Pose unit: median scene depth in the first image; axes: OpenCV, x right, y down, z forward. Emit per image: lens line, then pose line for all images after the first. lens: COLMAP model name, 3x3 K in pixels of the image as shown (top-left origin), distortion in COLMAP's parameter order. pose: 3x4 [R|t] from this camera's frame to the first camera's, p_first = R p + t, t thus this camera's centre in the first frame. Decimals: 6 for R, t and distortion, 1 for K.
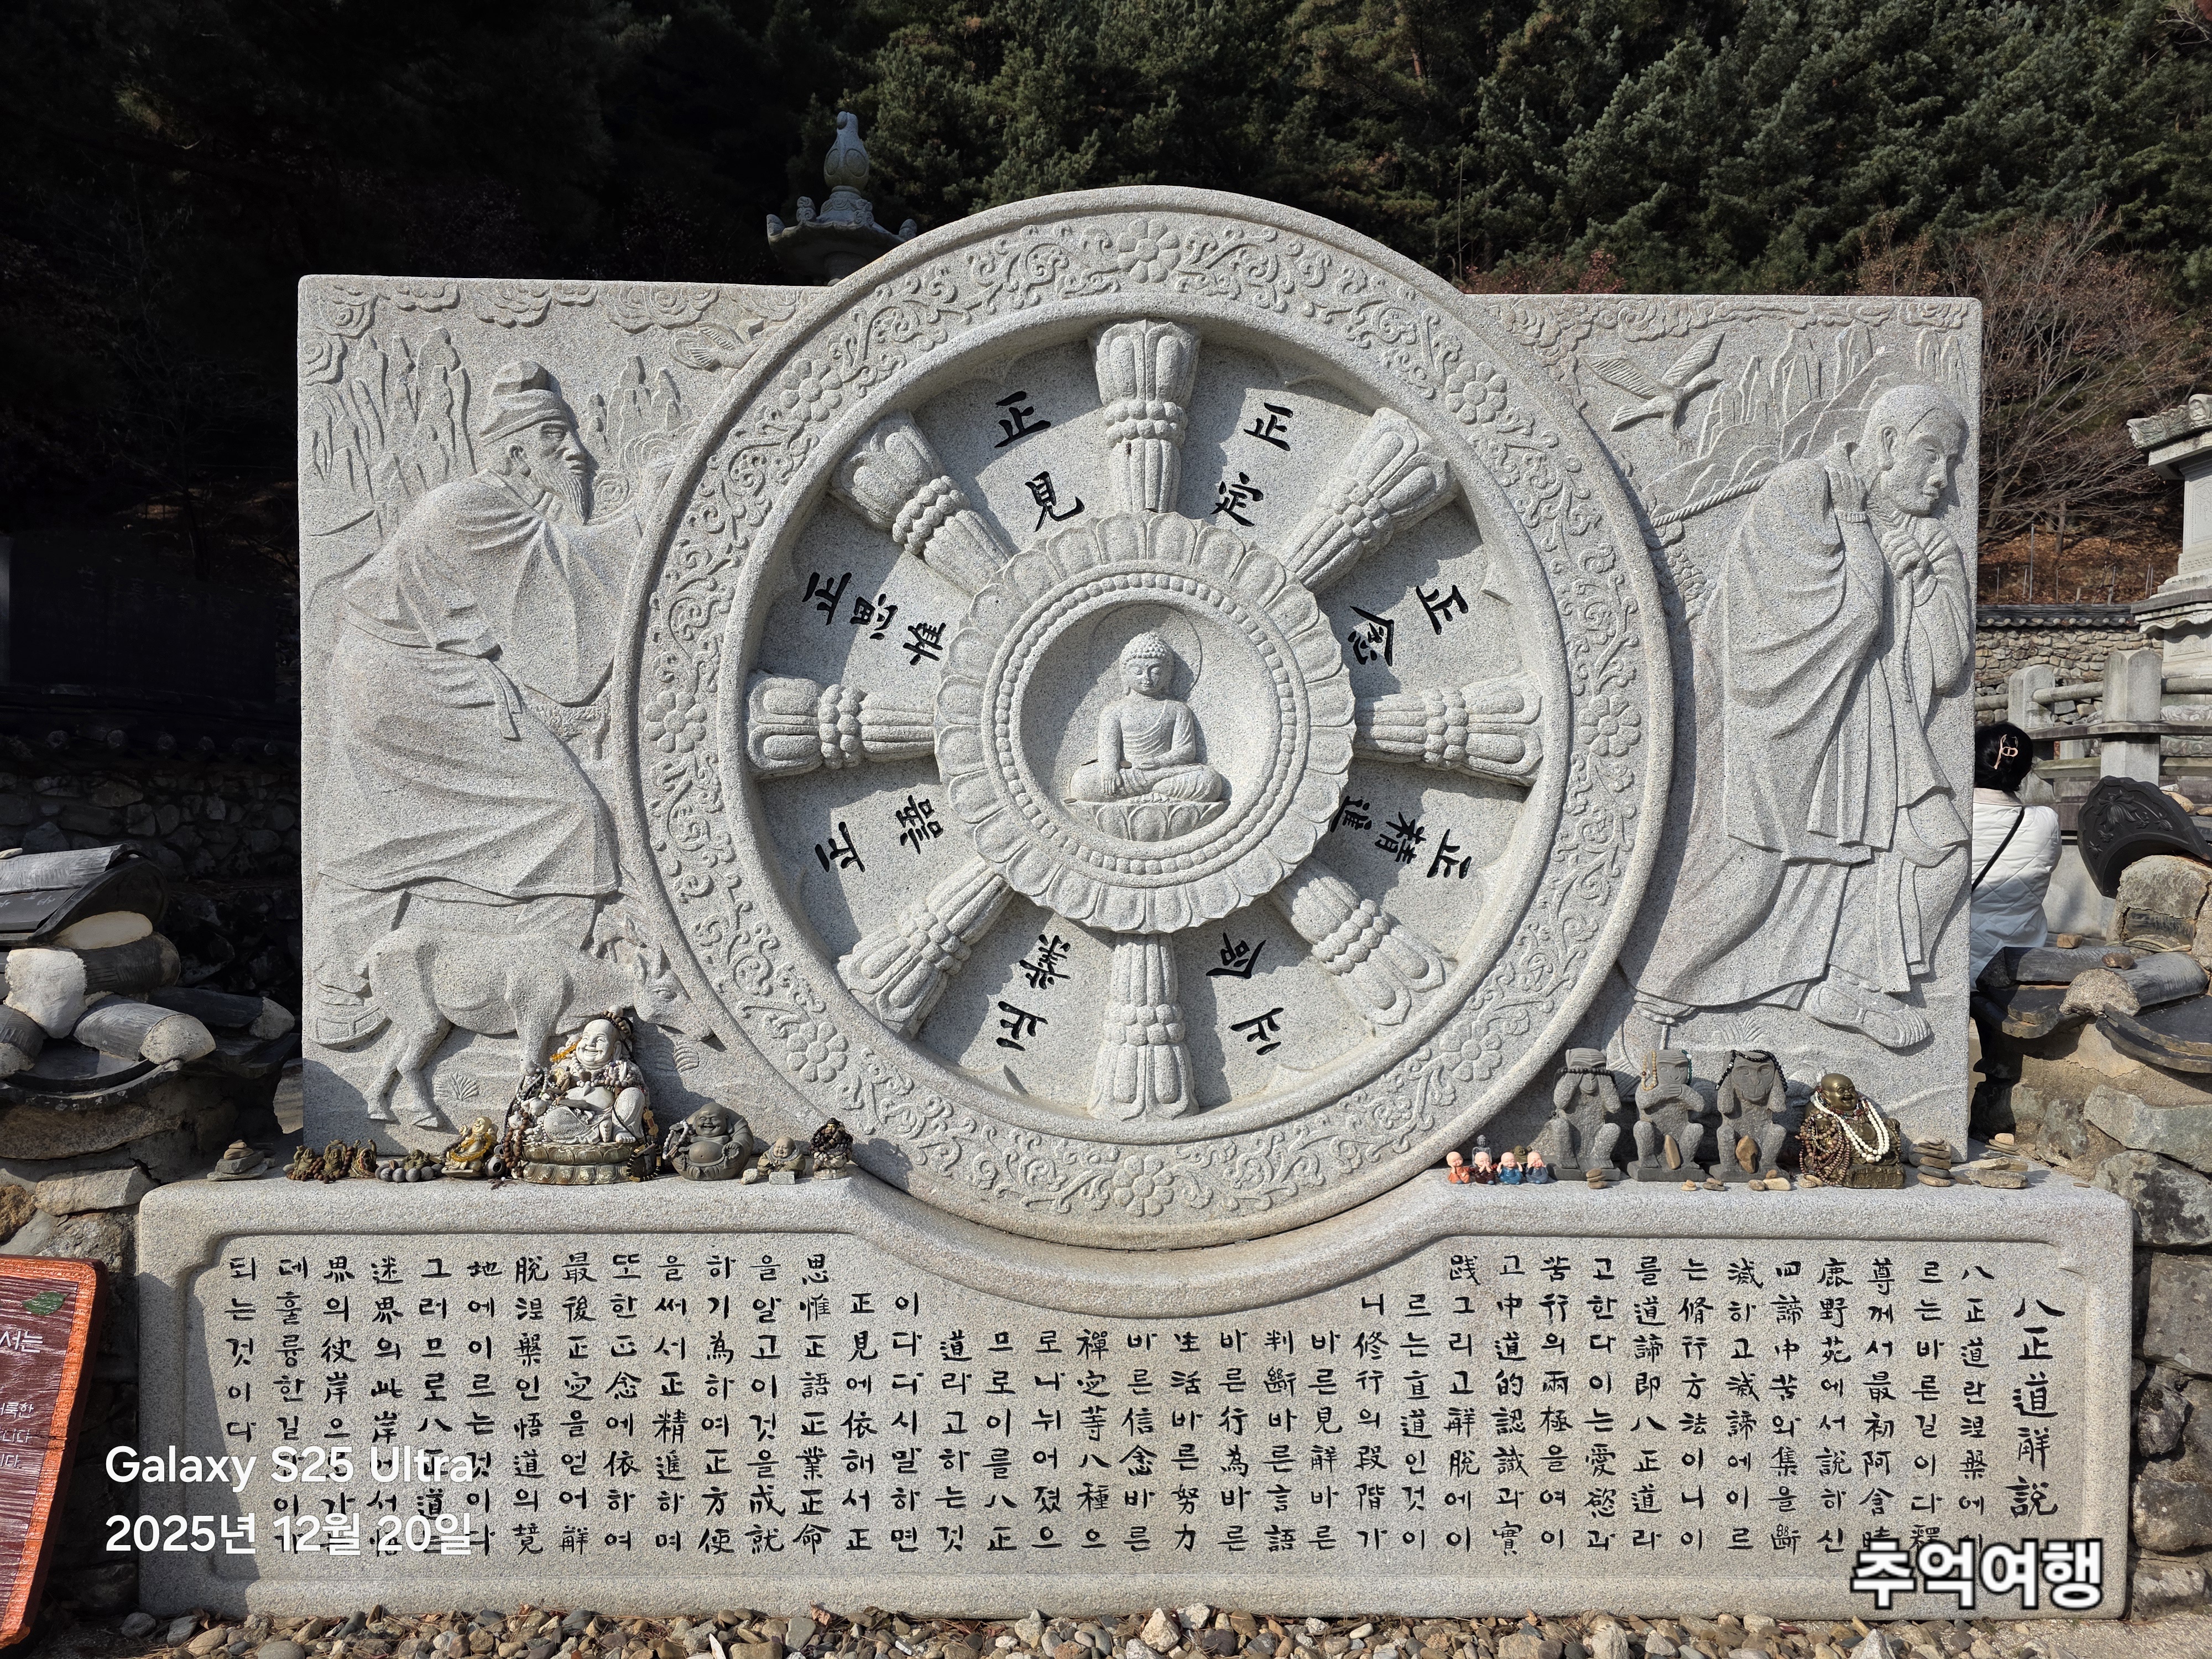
lens RADIAL K [[1462.6, 0, 1115.7], [0, 1462.6, 844.3], [0, 0, 1]] dist [0.068717, -0.058406]
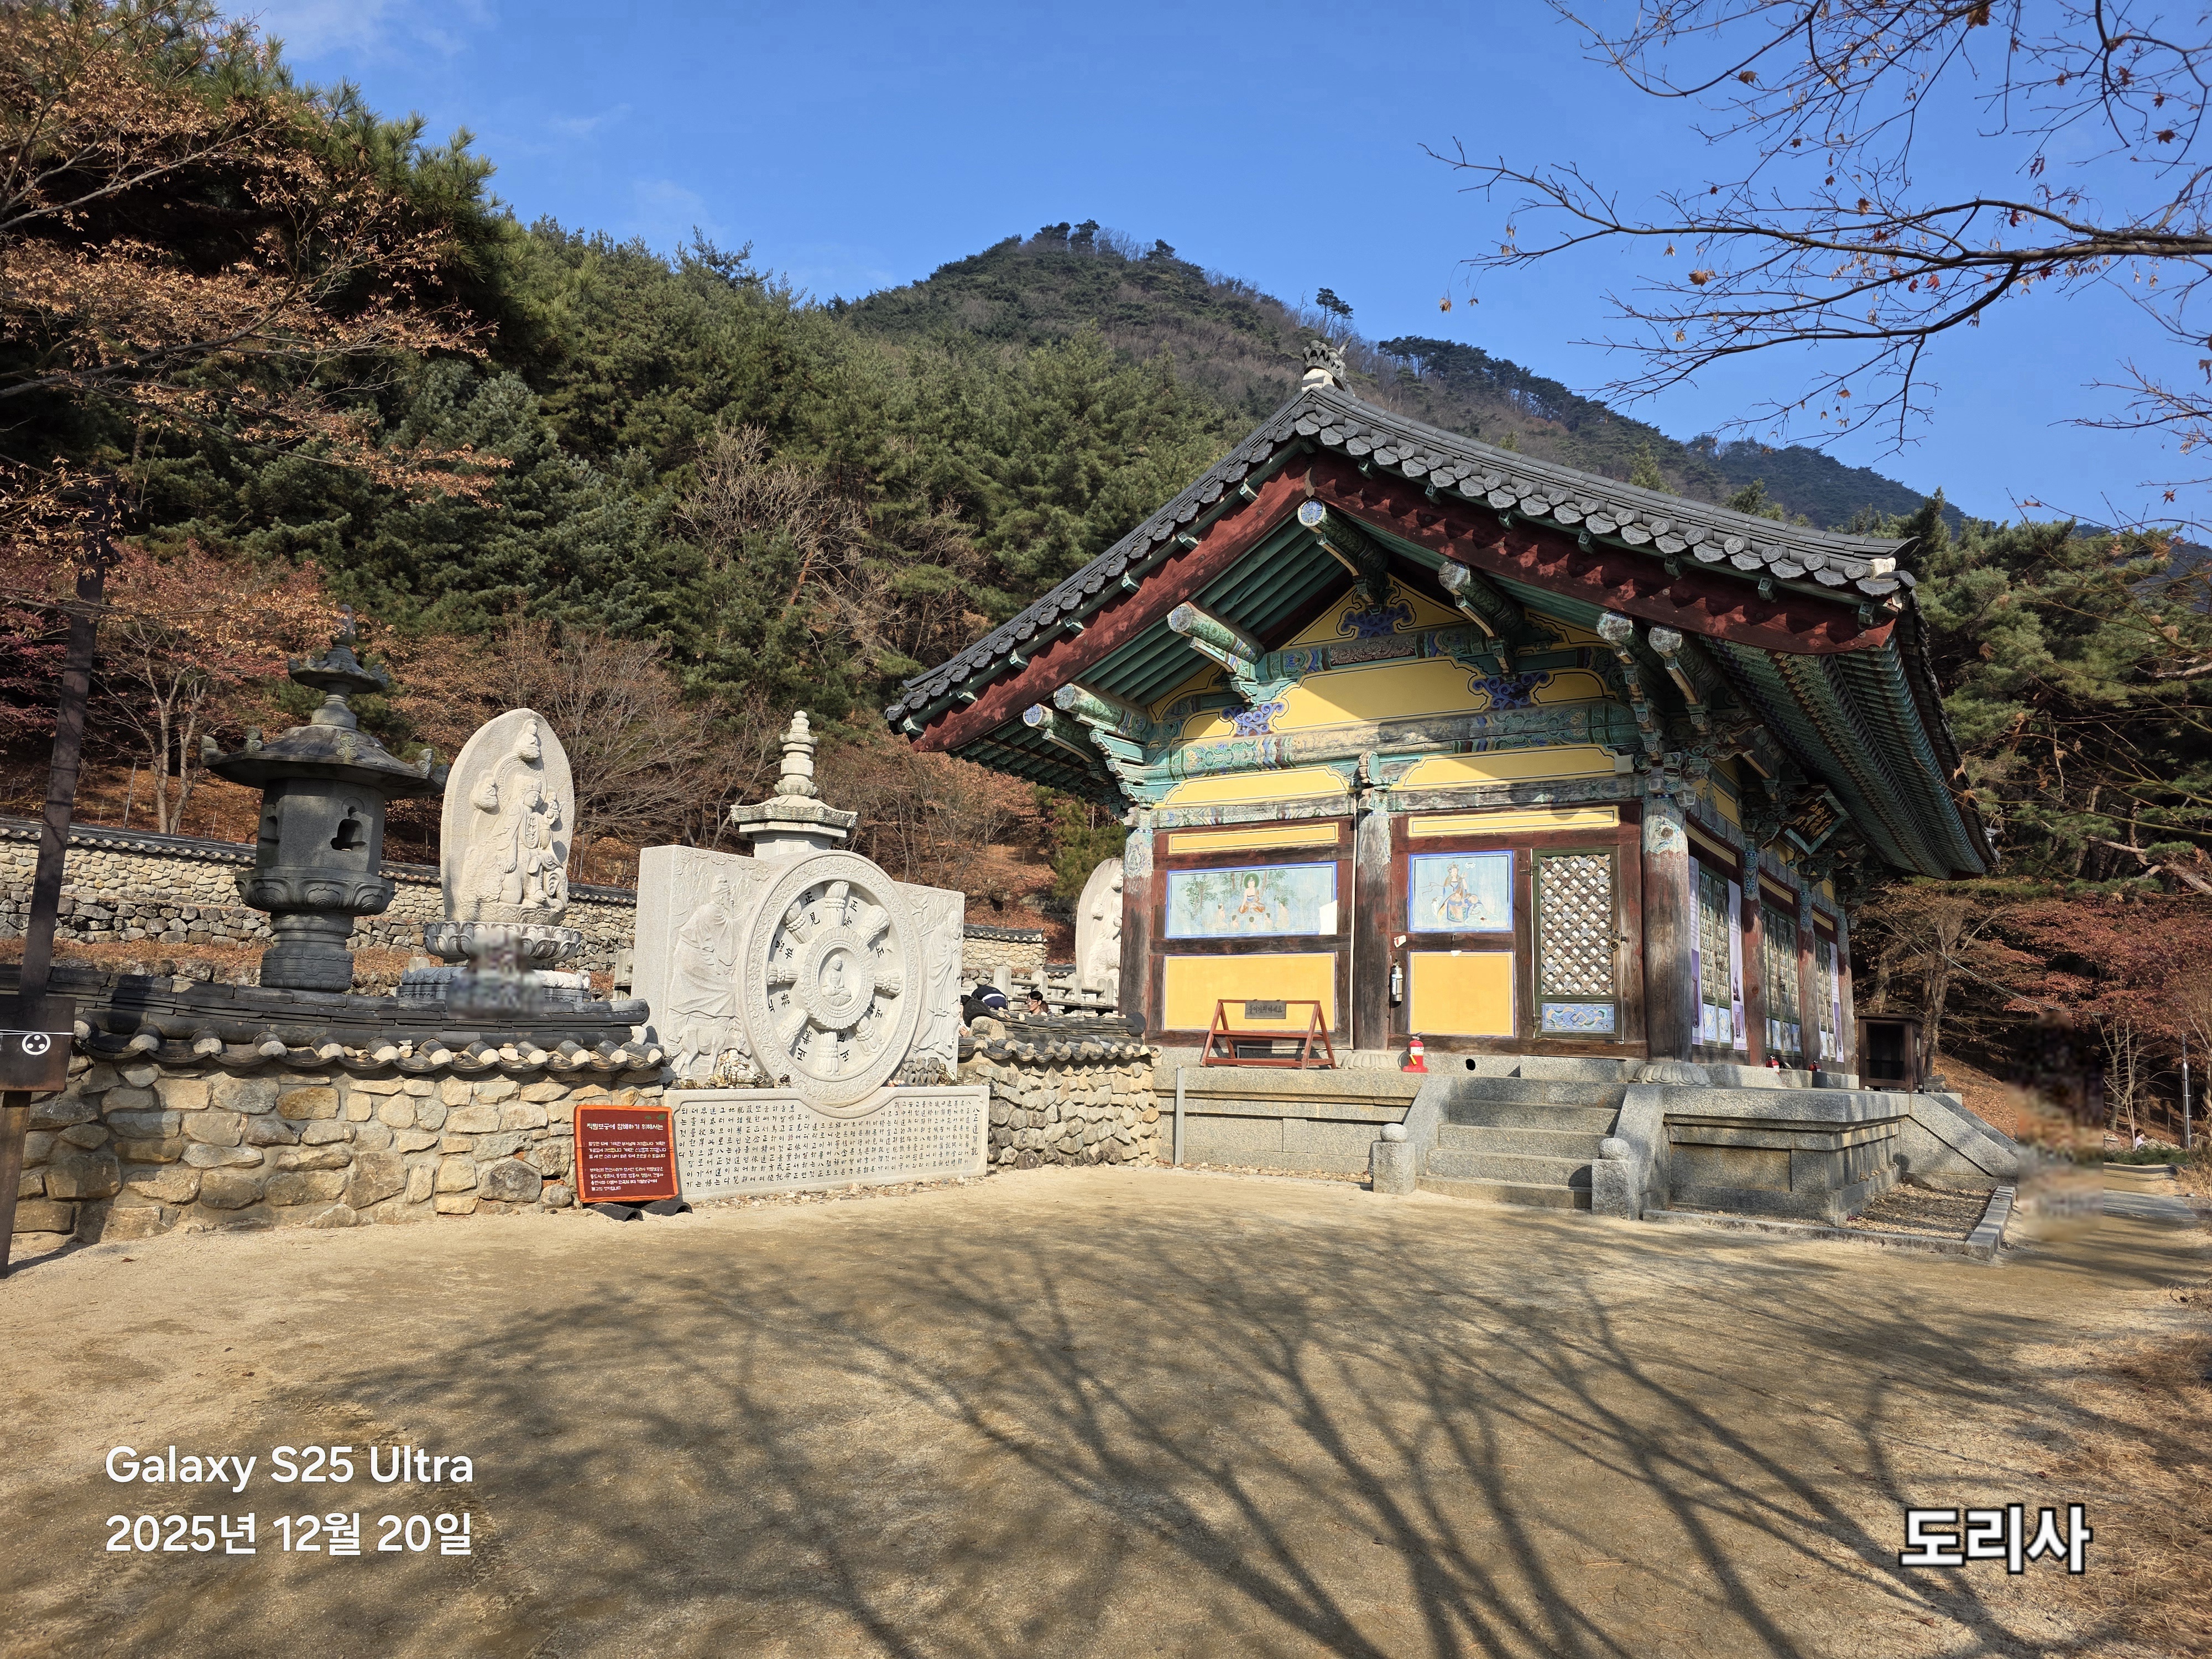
lens RADIAL K [[1462.6, 0, 1115.7], [0, 1462.6, 844.3], [0, 0, 1]] dist [0.068717, -0.058406]
pose [[0.546578, 0.122354, 0.828421, -3.006113], [0.007012, 0.988565, -0.150633, 0.173901], [-0.837379, 0.088141, 0.539470, -1.906771]]
